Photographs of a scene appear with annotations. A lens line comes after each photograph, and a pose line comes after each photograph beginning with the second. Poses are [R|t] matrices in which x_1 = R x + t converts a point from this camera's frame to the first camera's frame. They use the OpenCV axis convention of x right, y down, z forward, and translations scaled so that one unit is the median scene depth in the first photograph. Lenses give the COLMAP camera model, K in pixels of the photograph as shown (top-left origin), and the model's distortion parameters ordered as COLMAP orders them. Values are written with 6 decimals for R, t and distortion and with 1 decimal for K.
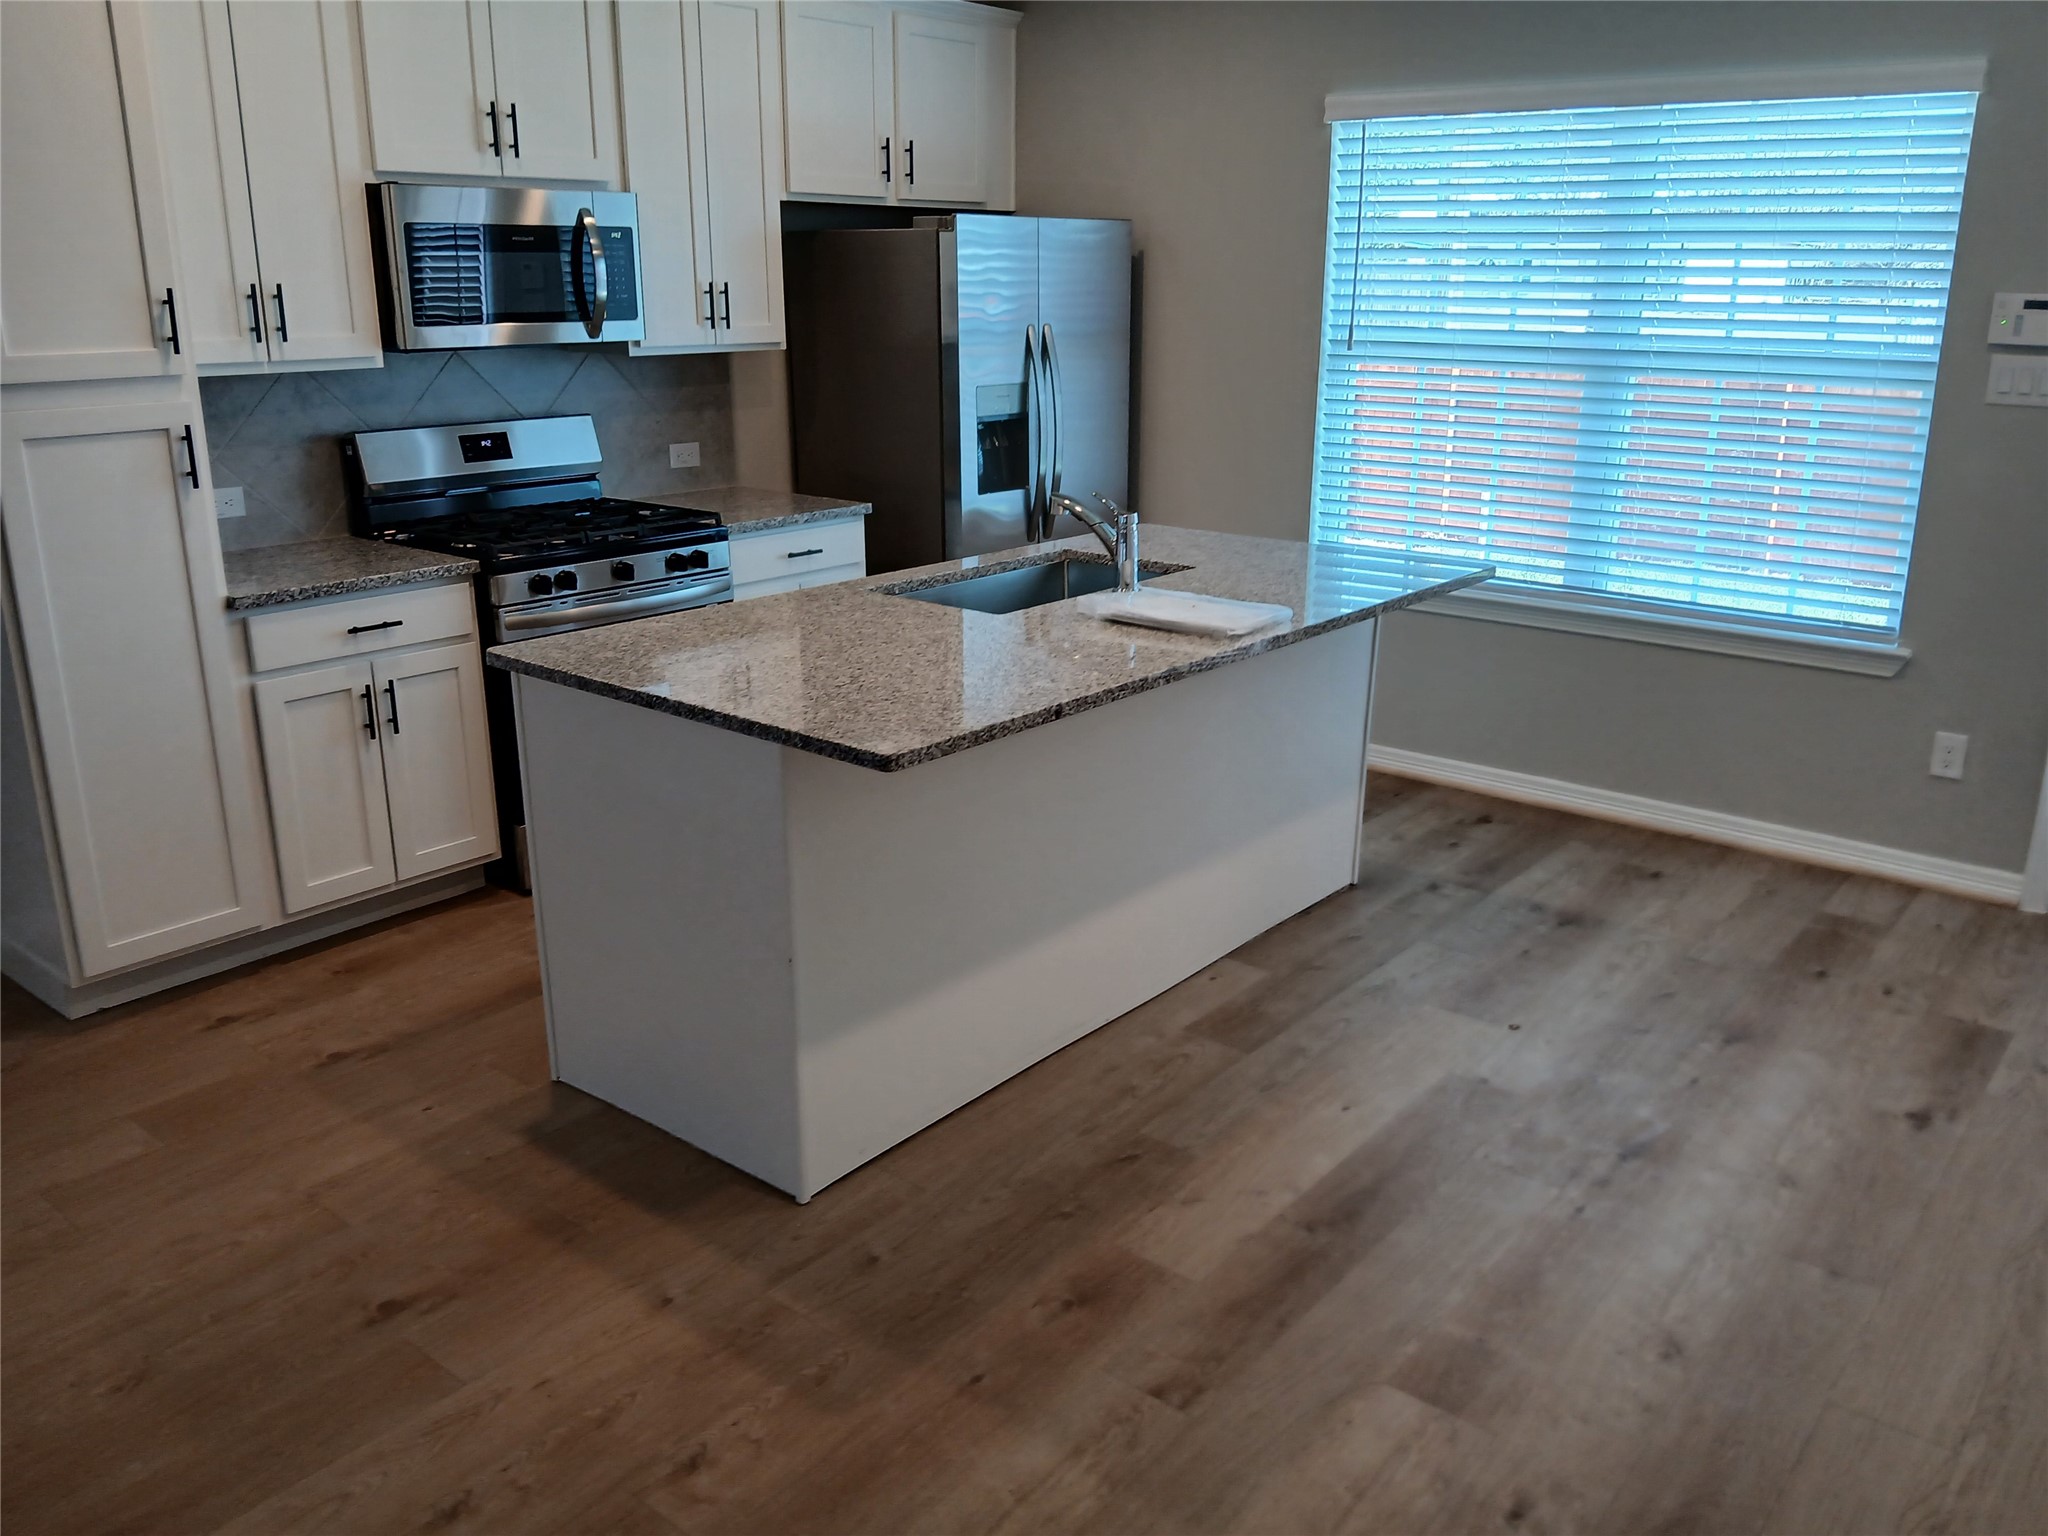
lens RADIAL K [[1610.9, 0, 1021.2], [0, 1610.9, 745.0], [0, 0, 1]] dist [0.043915, -0.108414]
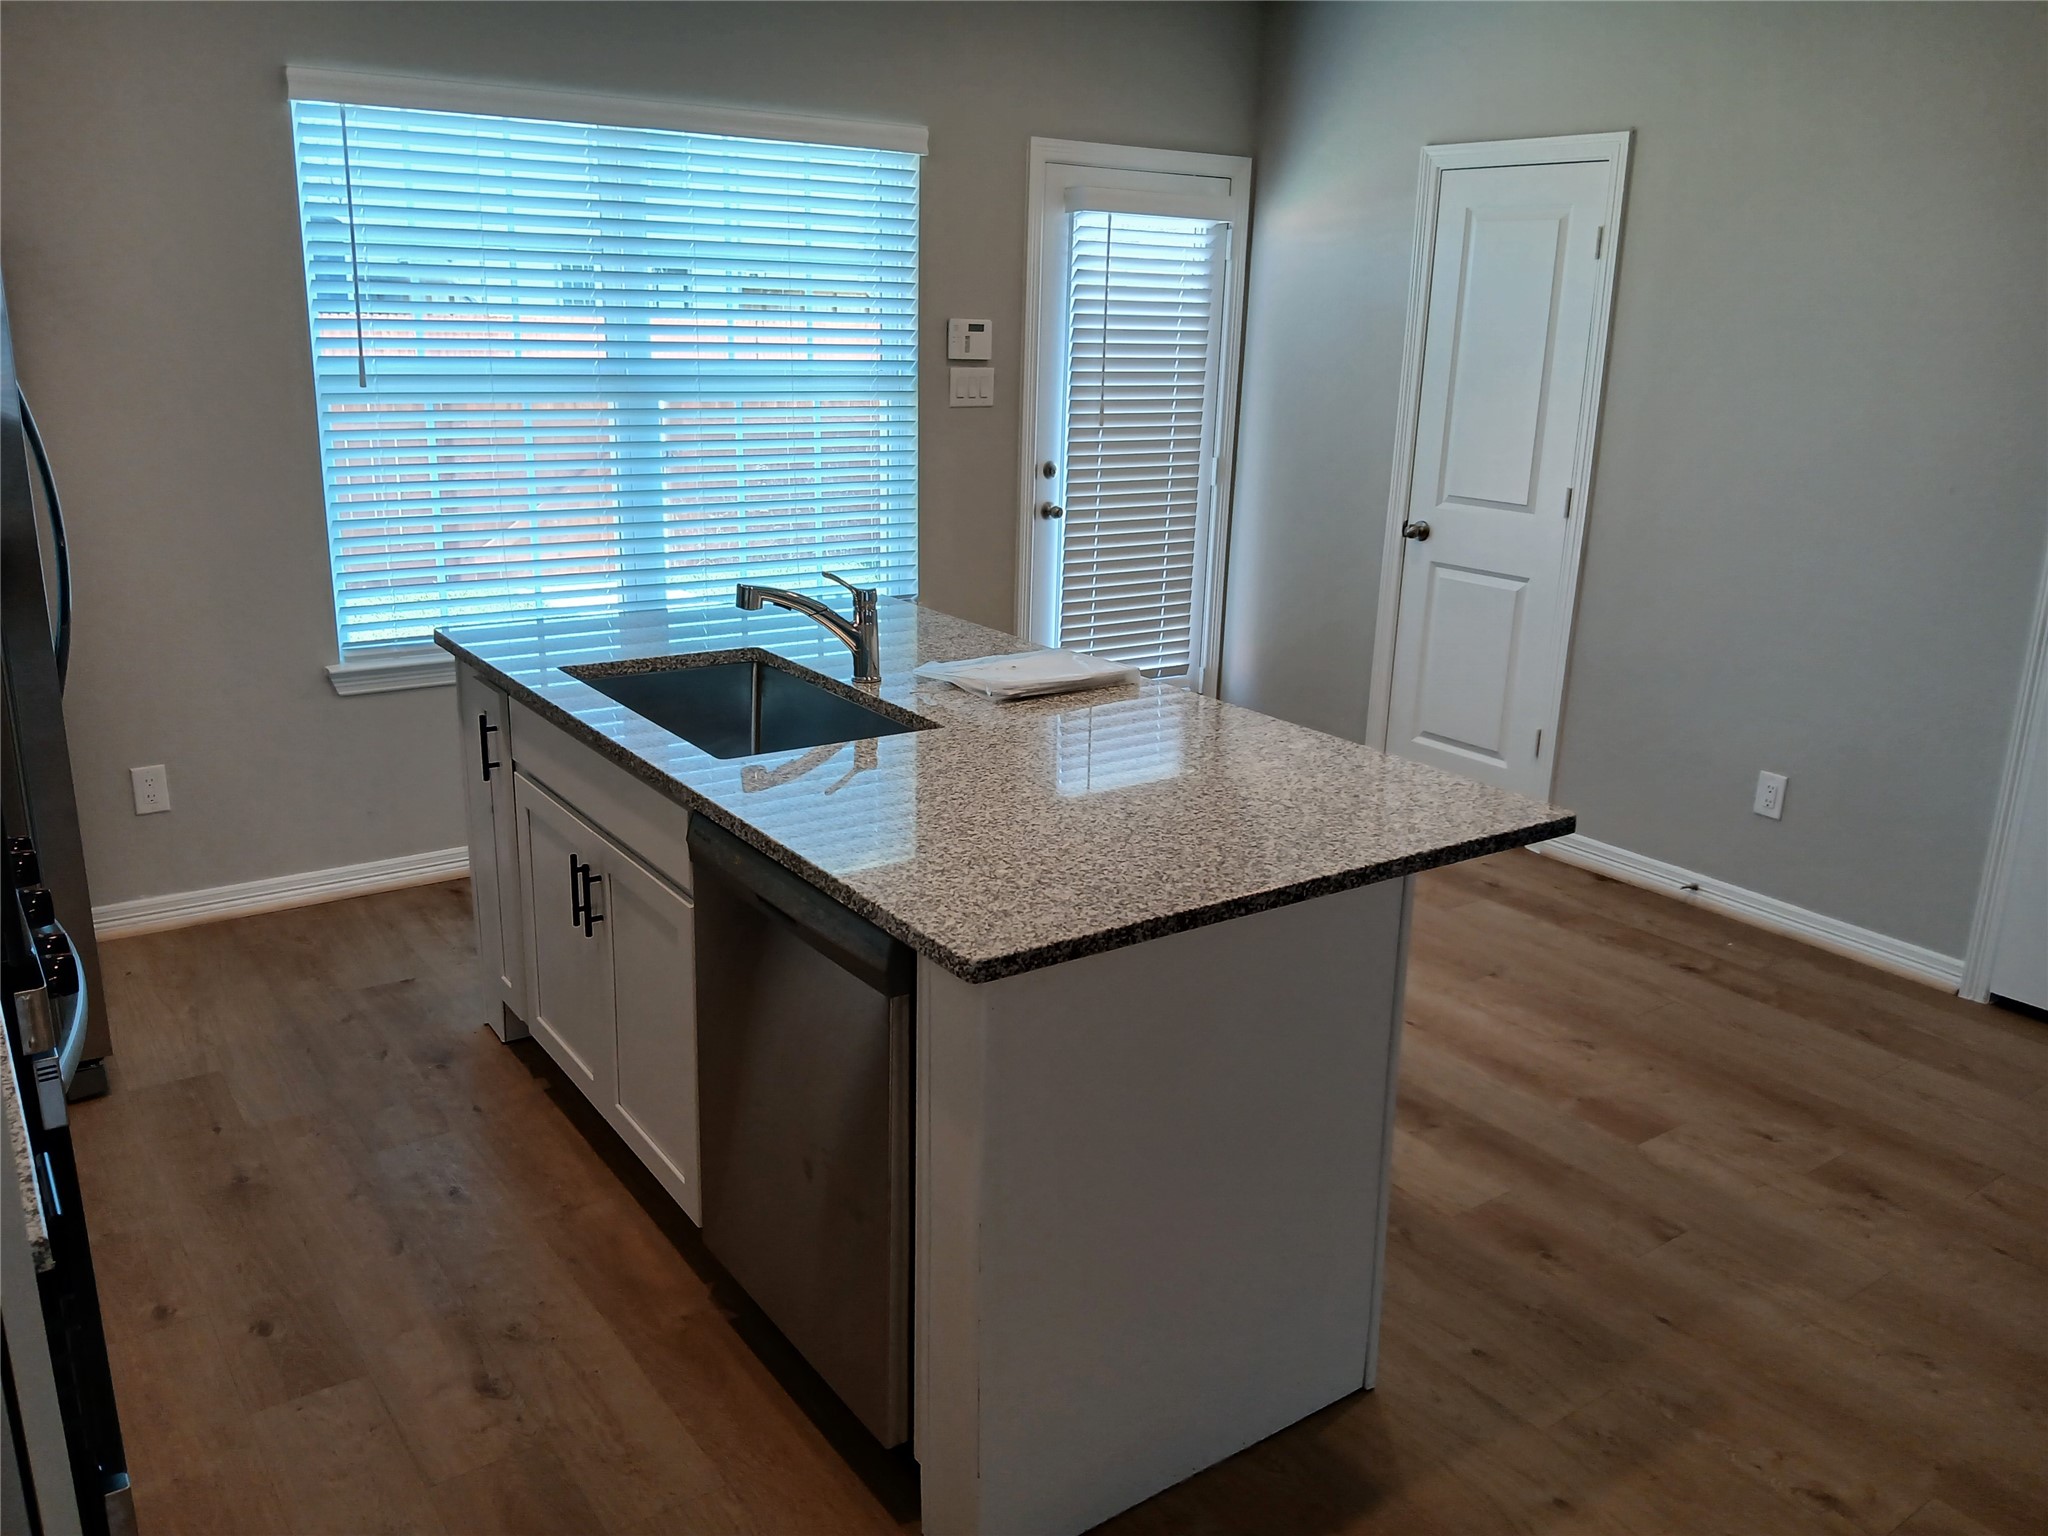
lens RADIAL K [[1601.2, 0, 1017.5], [0, 1601.2, 788.0], [0, 0, 1]] dist [0.037183, -0.113006]
pose [[0.261848, -0.272910, 0.925719, -0.610498], [0.249018, 0.945812, 0.208397, -0.169172], [-0.932430, 0.175952, 0.315618, 0.574470]]
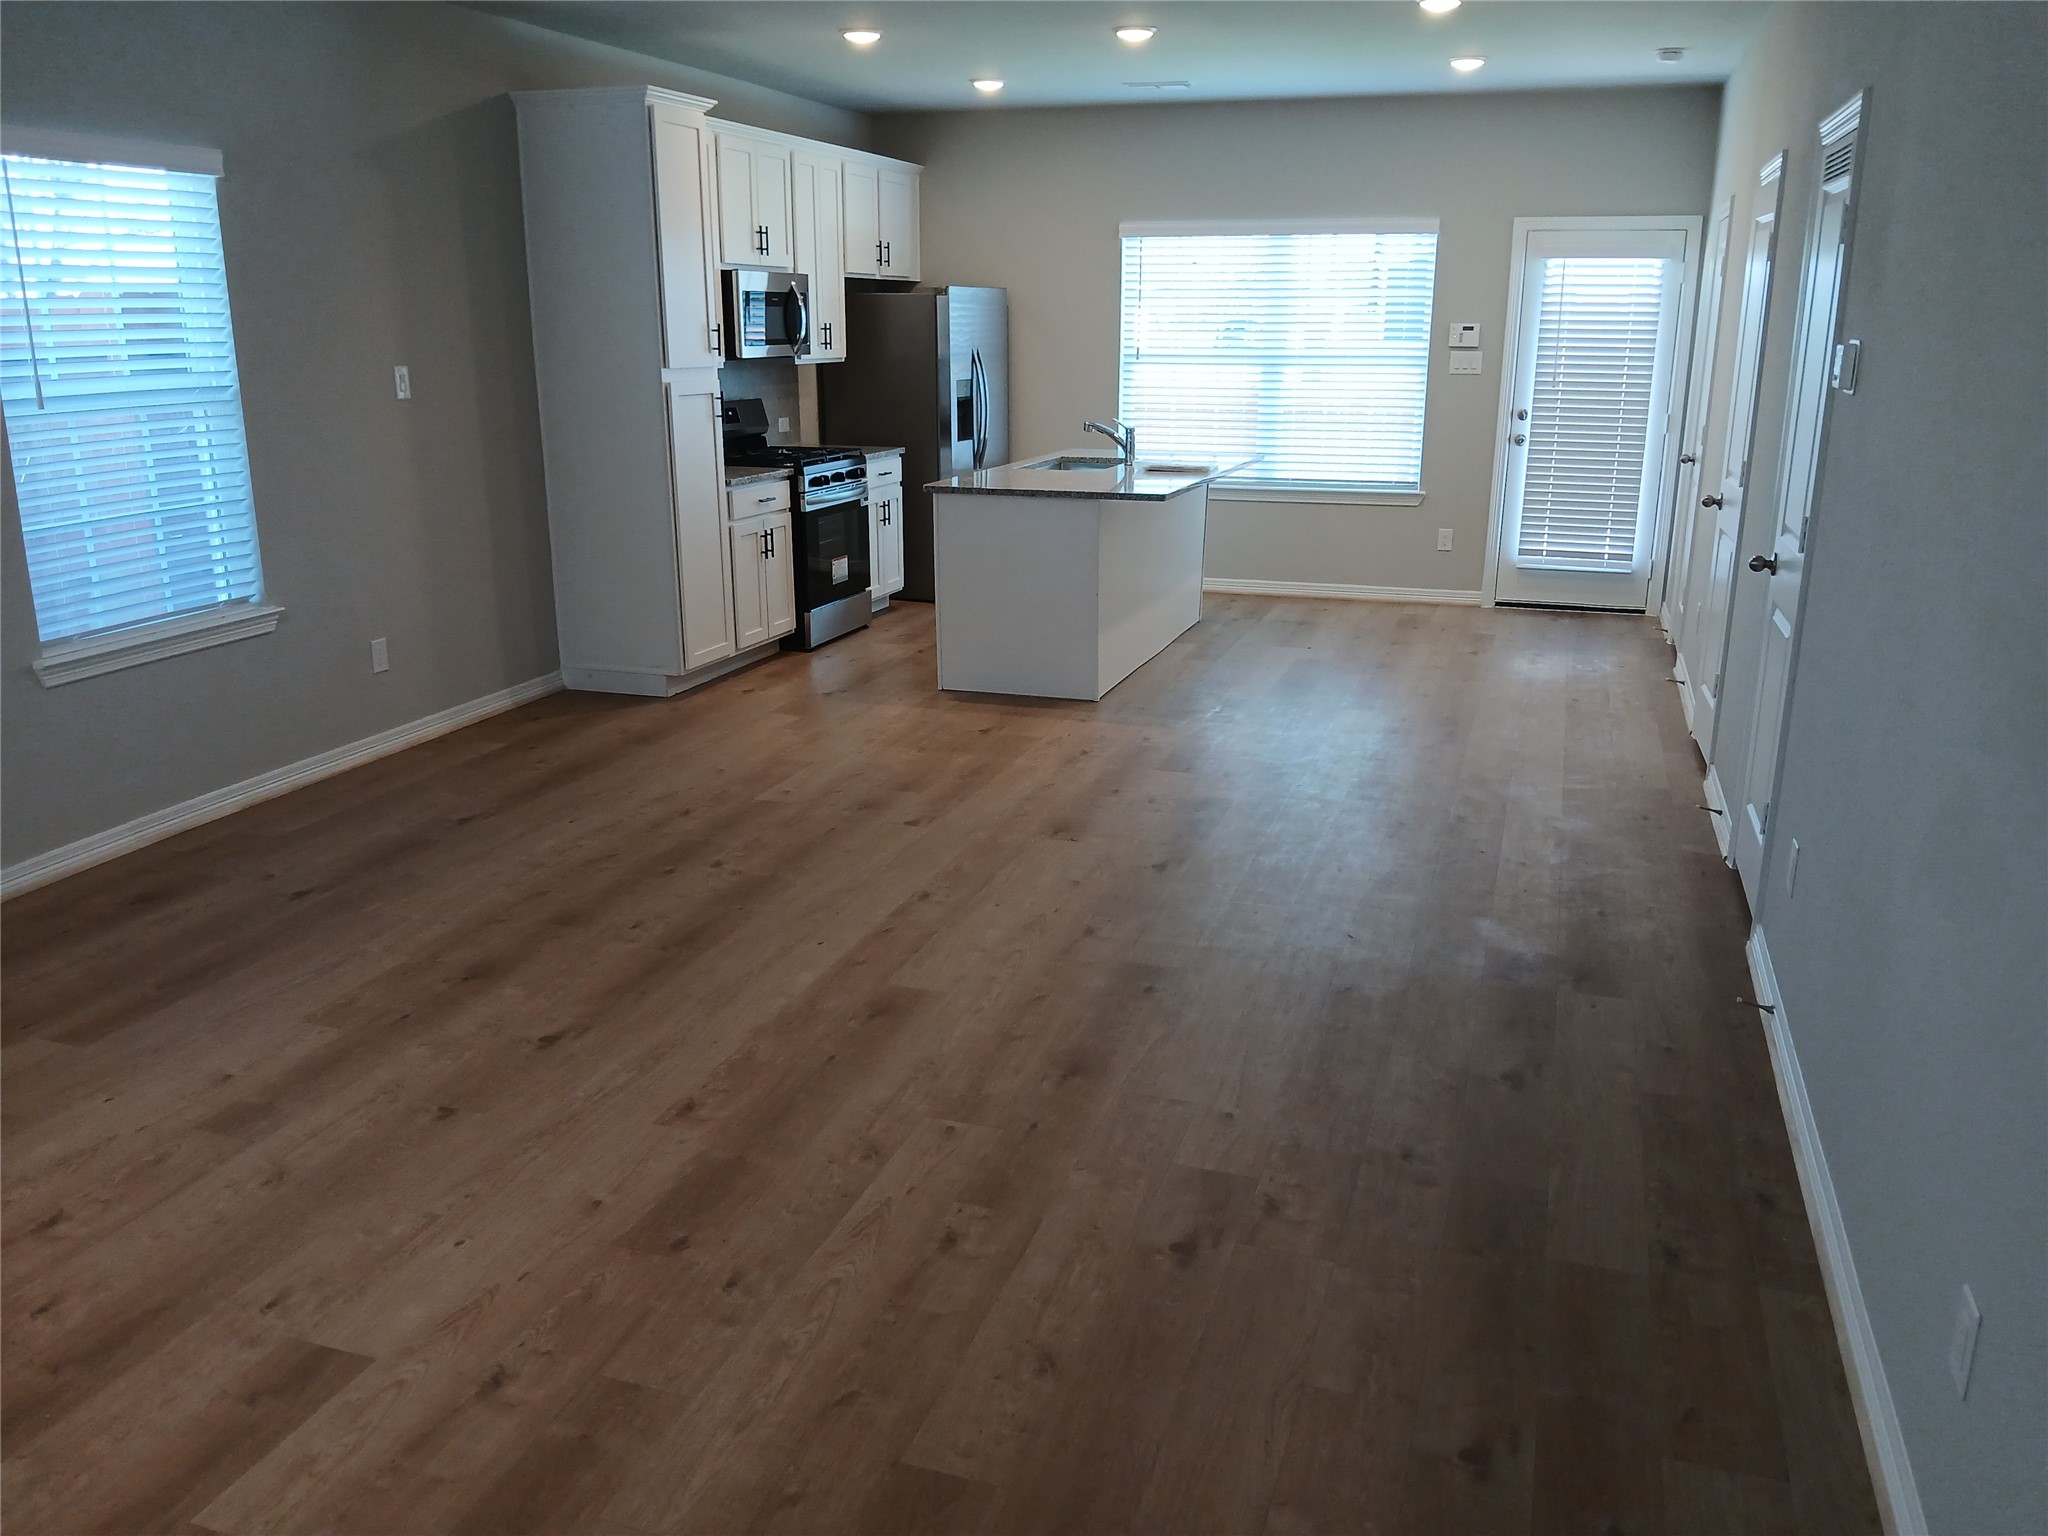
lens RADIAL K [[1587.9, 0, 1024.0], [0, 1587.9, 768.0], [0, 0, 1]] dist [0.069367, -0.159038]
pose [[0.933755, -0.097714, 0.344317, -0.721351], [0.101837, 0.994782, 0.006138, 0.241460], [-0.343120, 0.029333, 0.938834, -0.806847]]
